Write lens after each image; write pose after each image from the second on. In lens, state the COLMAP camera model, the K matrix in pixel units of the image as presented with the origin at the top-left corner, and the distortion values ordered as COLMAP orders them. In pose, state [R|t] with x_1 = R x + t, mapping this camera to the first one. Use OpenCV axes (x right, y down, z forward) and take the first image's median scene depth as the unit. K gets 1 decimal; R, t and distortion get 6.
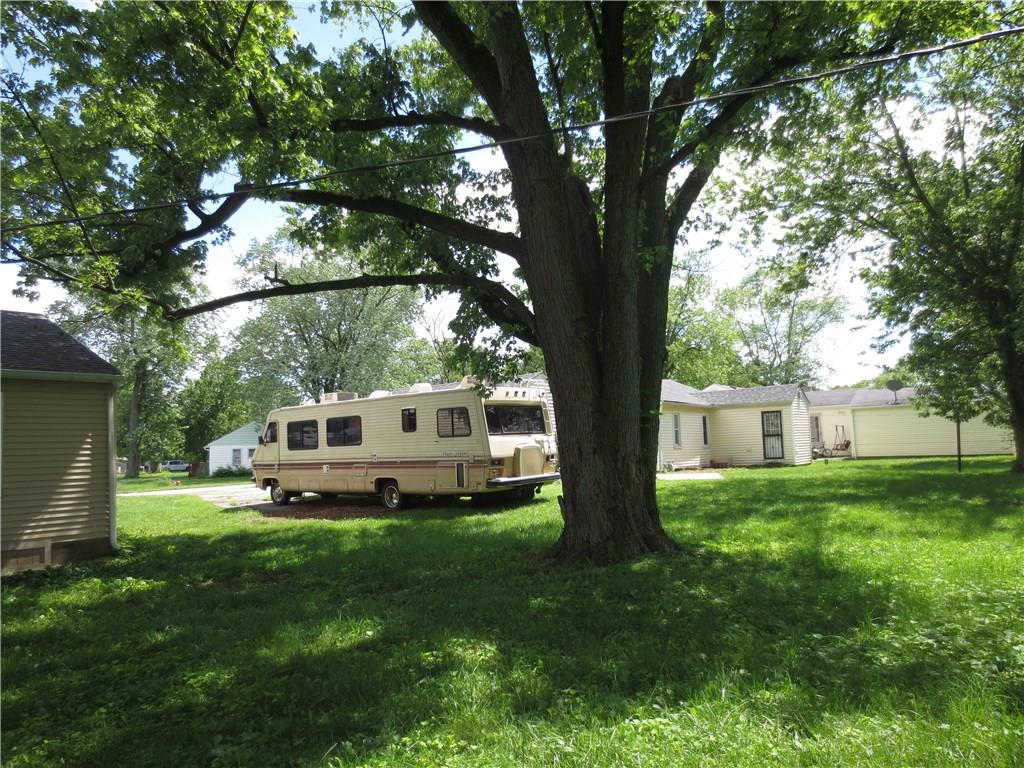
lens RADIAL K [[727.4, 0, 507.4], [0, 727.4, 384.3], [0, 0, 1]] dist [-0.027311, 0.001256]
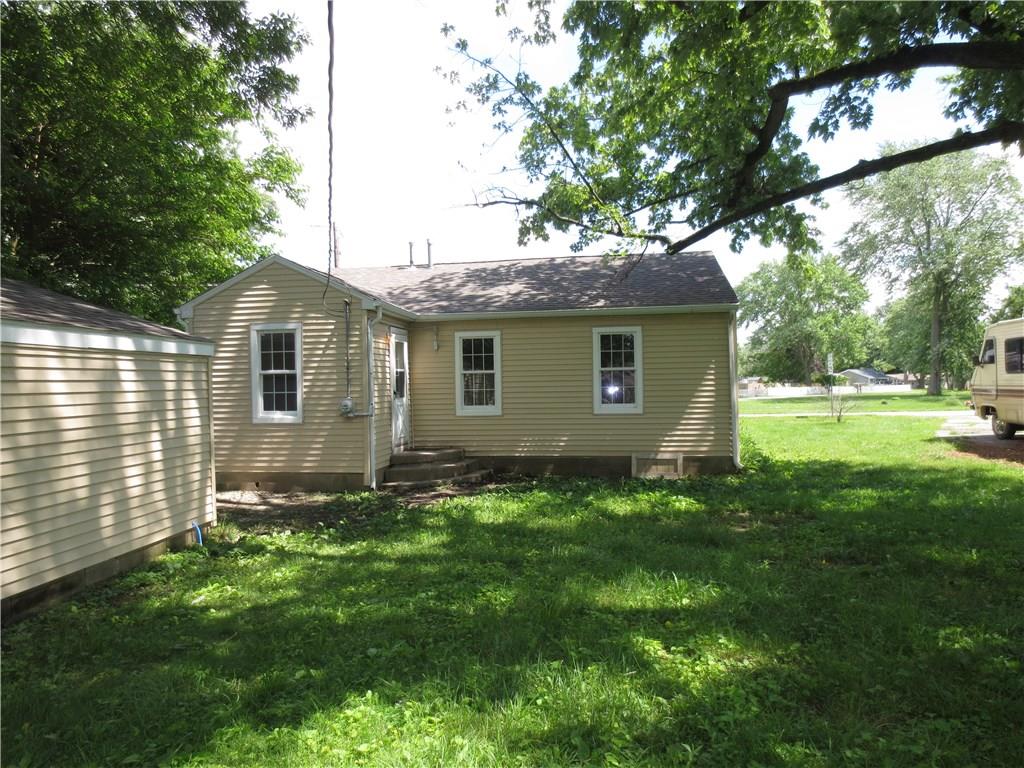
lens RADIAL K [[727.4, 0, 507.4], [0, 727.4, 384.3], [0, 0, 1]] dist [-0.027311, 0.001256]
pose [[0.481913, 0.027400, -0.875790, 0.144899], [0.076939, 0.994327, 0.073445, 0.000559], [0.872834, -0.102776, 0.477071, 0.131517]]
